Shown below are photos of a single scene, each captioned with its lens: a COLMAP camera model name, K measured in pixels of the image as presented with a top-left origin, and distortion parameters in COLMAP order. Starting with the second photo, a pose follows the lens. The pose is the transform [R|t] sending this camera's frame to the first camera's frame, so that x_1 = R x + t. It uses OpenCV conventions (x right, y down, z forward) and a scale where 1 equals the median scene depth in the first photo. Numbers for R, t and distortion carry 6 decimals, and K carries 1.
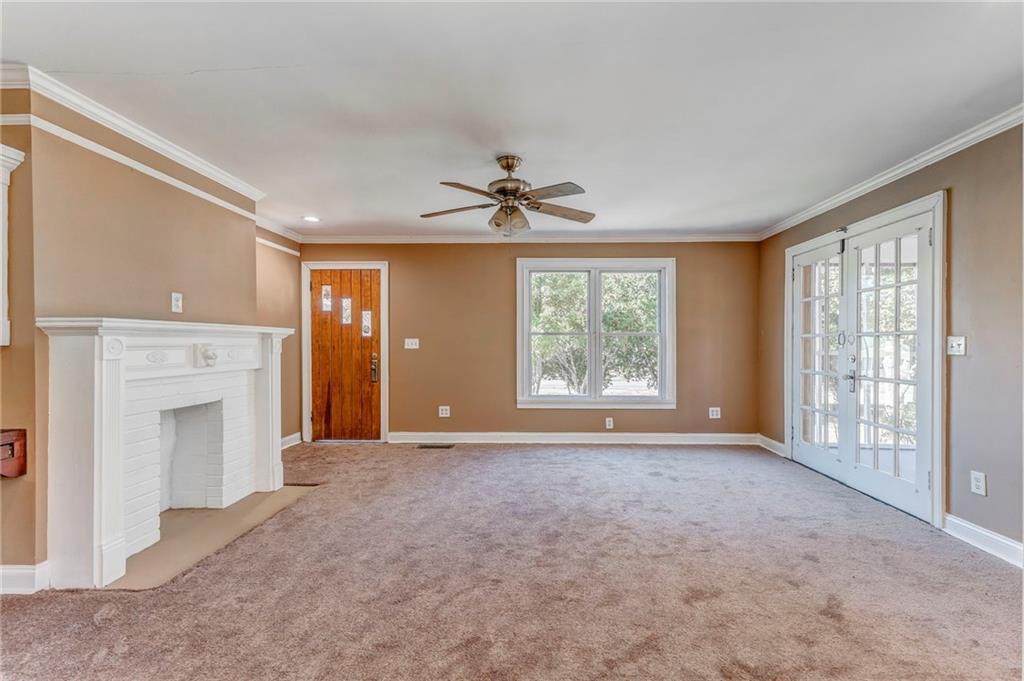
lens RADIAL K [[424.6, 0, 510.2], [0, 424.6, 344.4], [0, 0, 1]] dist [0.000823, 0.000113]
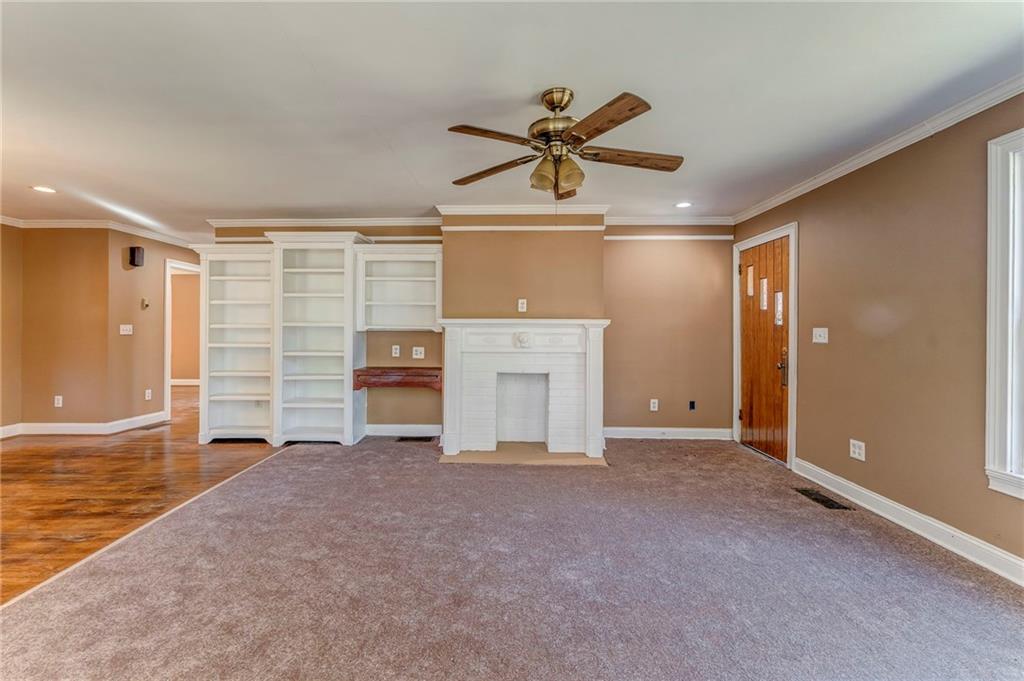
lens RADIAL K [[434.3, 0, 514.2], [0, 434.3, 339.2], [0, 0, 1]] dist [0.002426, 0.000286]
pose [[0.042036, 0.022852, -0.998855, 0.431996], [-0.010744, 0.999691, 0.022419, -0.005821], [0.999058, 0.009790, 0.042269, 0.489442]]
